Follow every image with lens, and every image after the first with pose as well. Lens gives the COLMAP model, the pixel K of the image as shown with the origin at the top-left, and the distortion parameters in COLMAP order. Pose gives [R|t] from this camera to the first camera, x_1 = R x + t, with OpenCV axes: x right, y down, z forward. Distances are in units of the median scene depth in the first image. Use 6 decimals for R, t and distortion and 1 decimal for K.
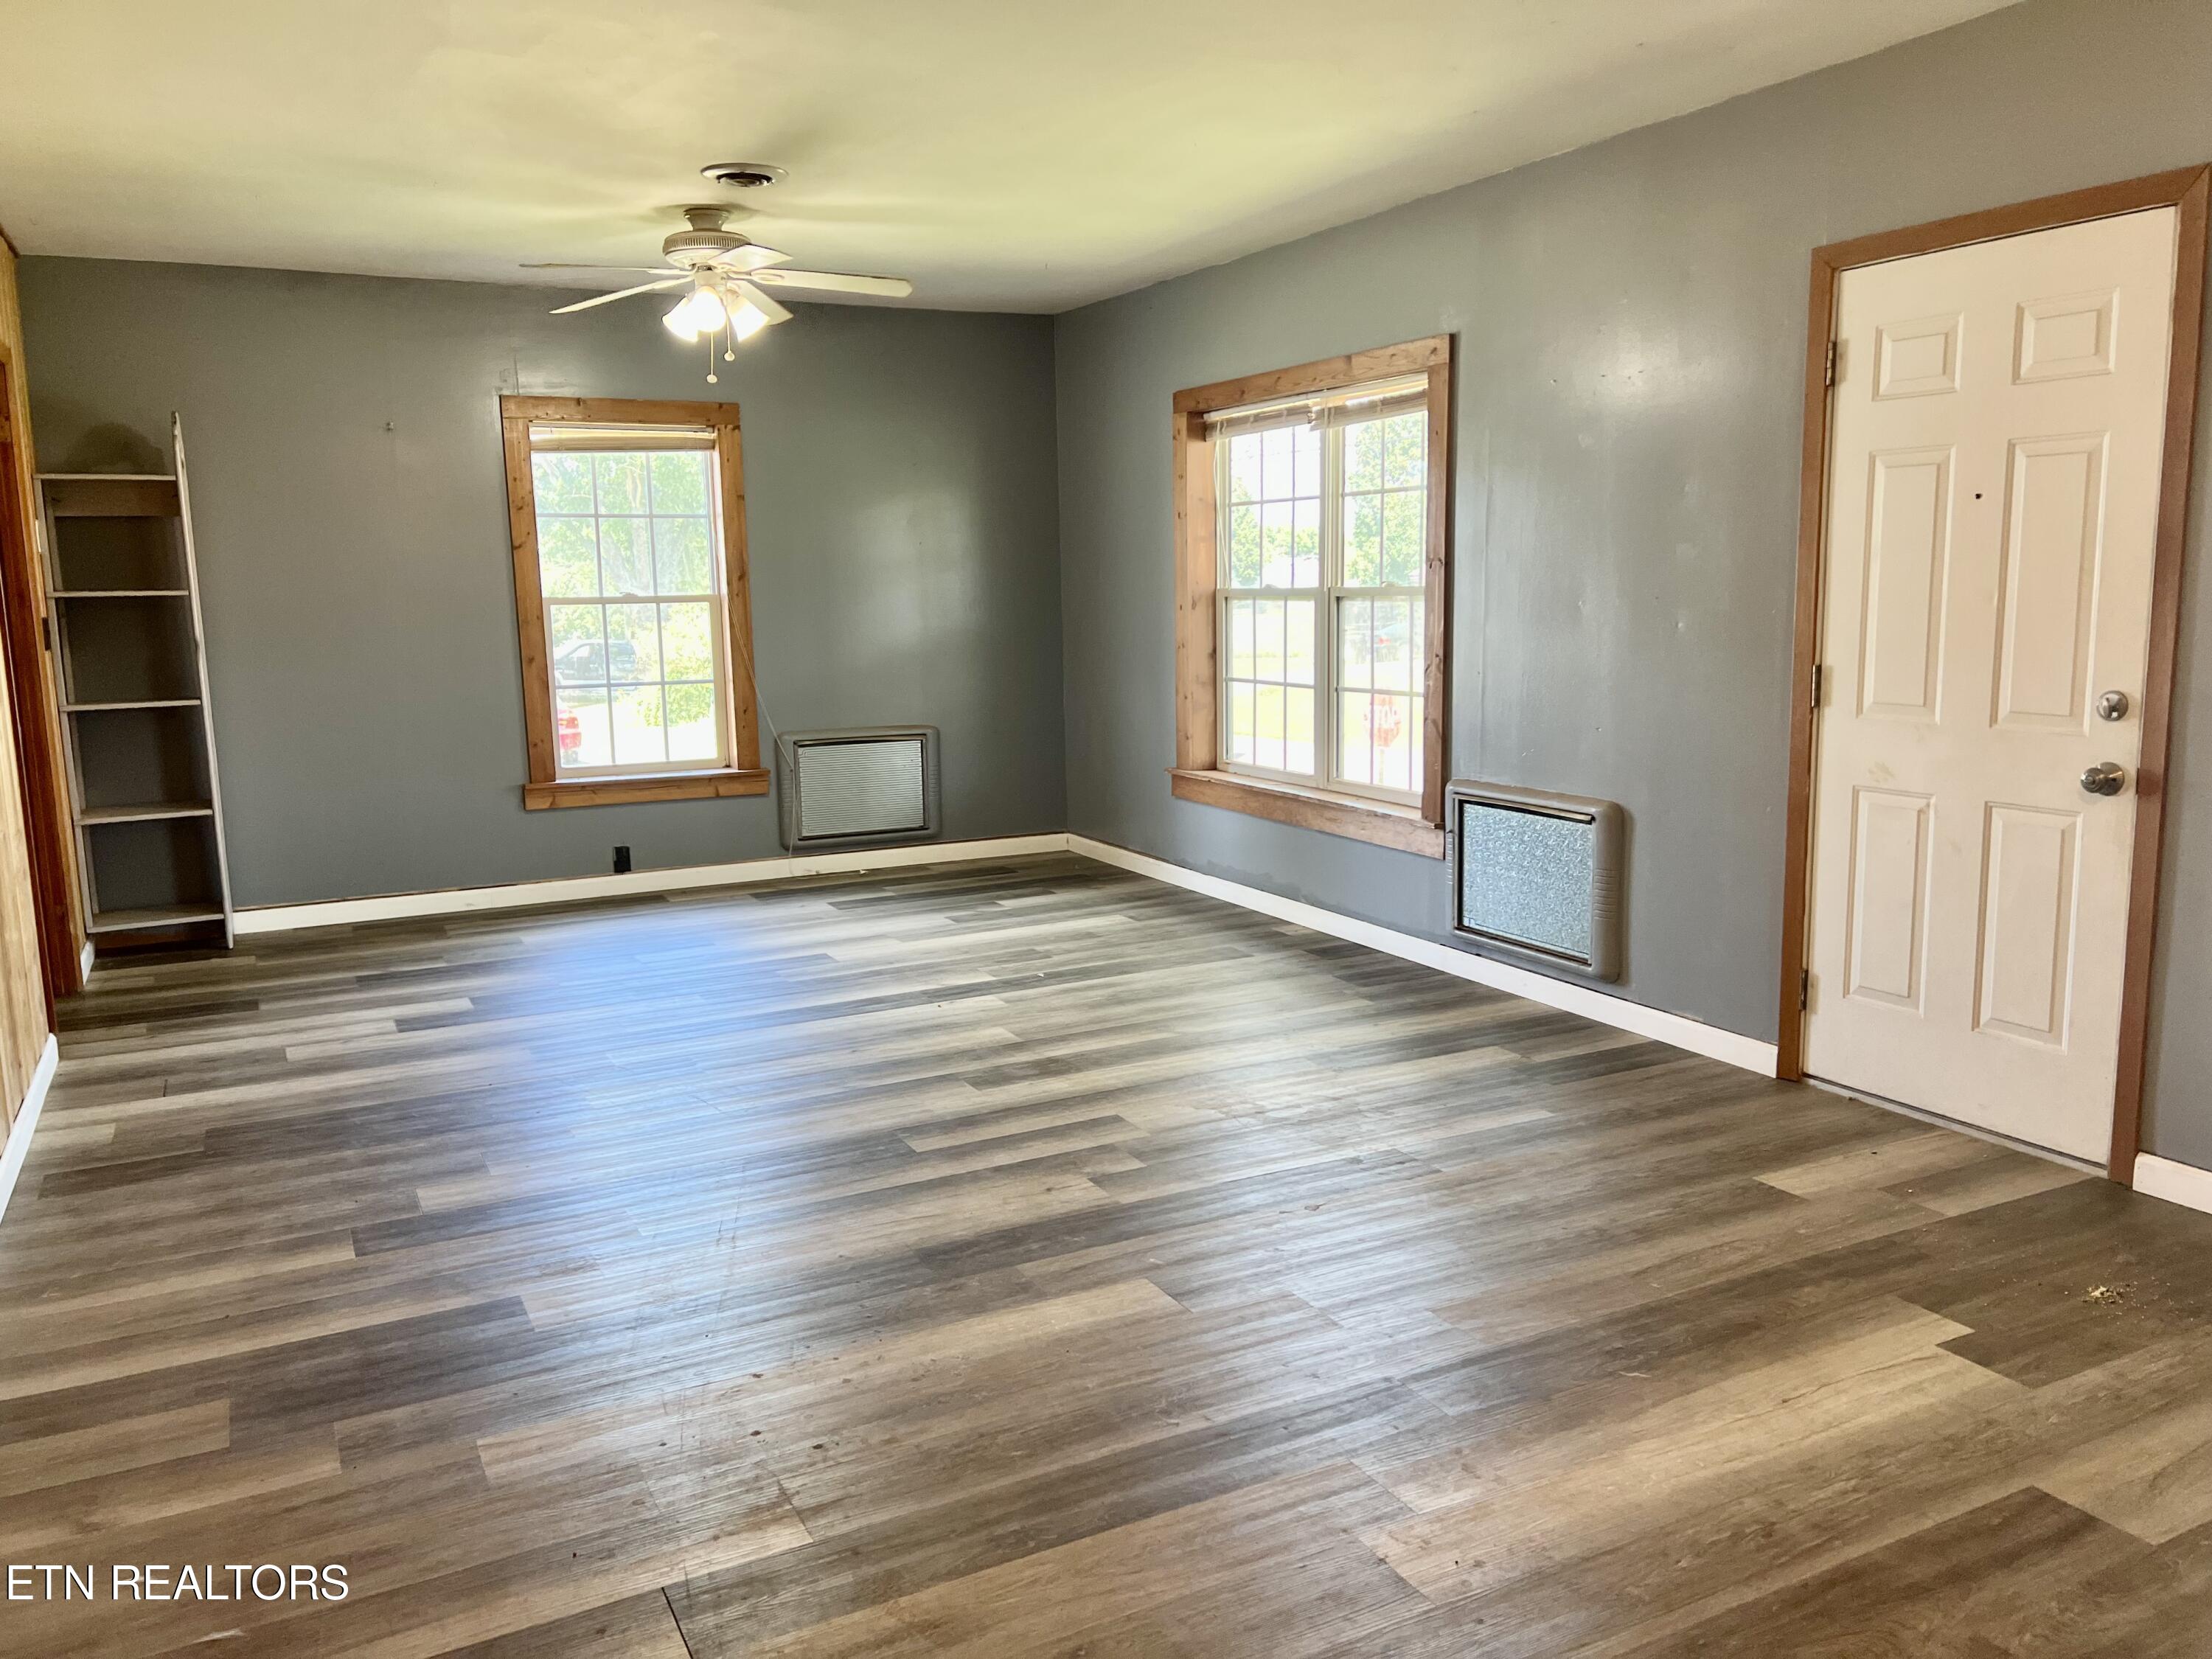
lens RADIAL K [[1668.8, 0, 1106.0], [0, 1668.8, 829.5], [0, 0, 1]] dist [0.086758, -0.107669]
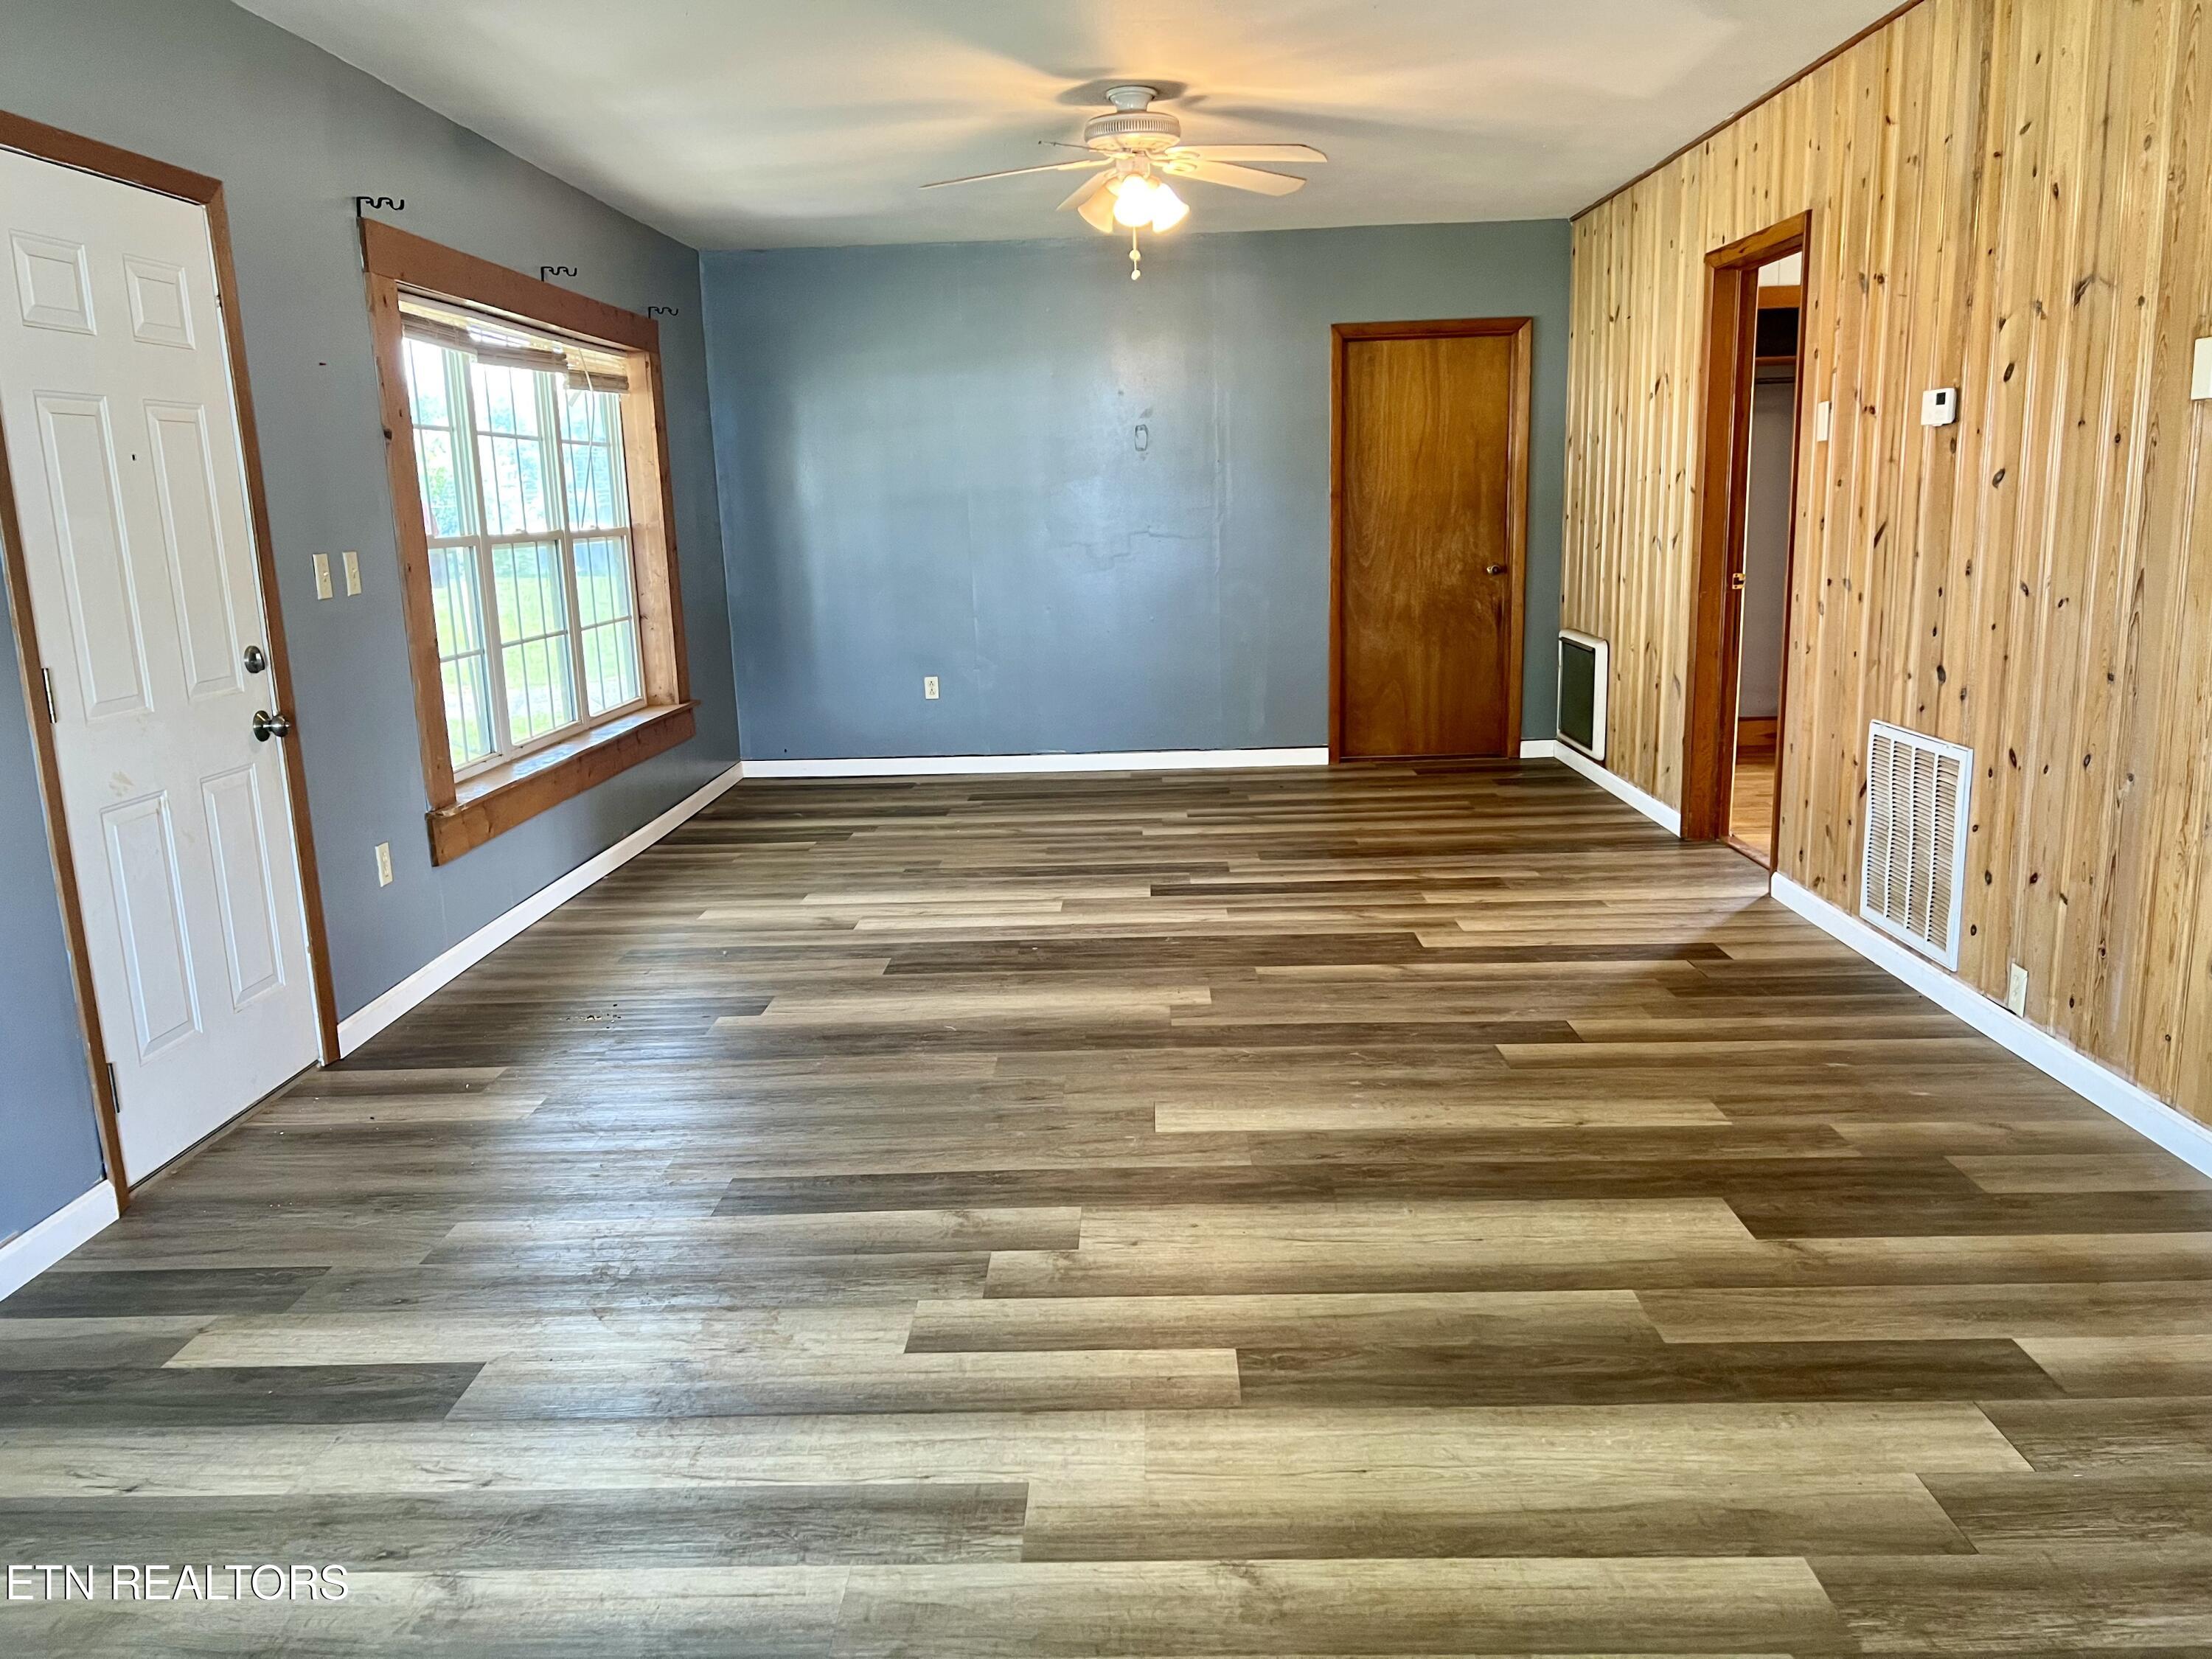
lens RADIAL K [[1668.8, 0, 1106.0], [0, 1668.8, 829.5], [0, 0, 1]] dist [0.086758, -0.107669]
pose [[-0.877683, -0.044134, 0.477205, -0.532400], [0.124152, 0.940818, 0.315352, -0.311640], [-0.462881, 0.336025, -0.820261, 2.117787]]
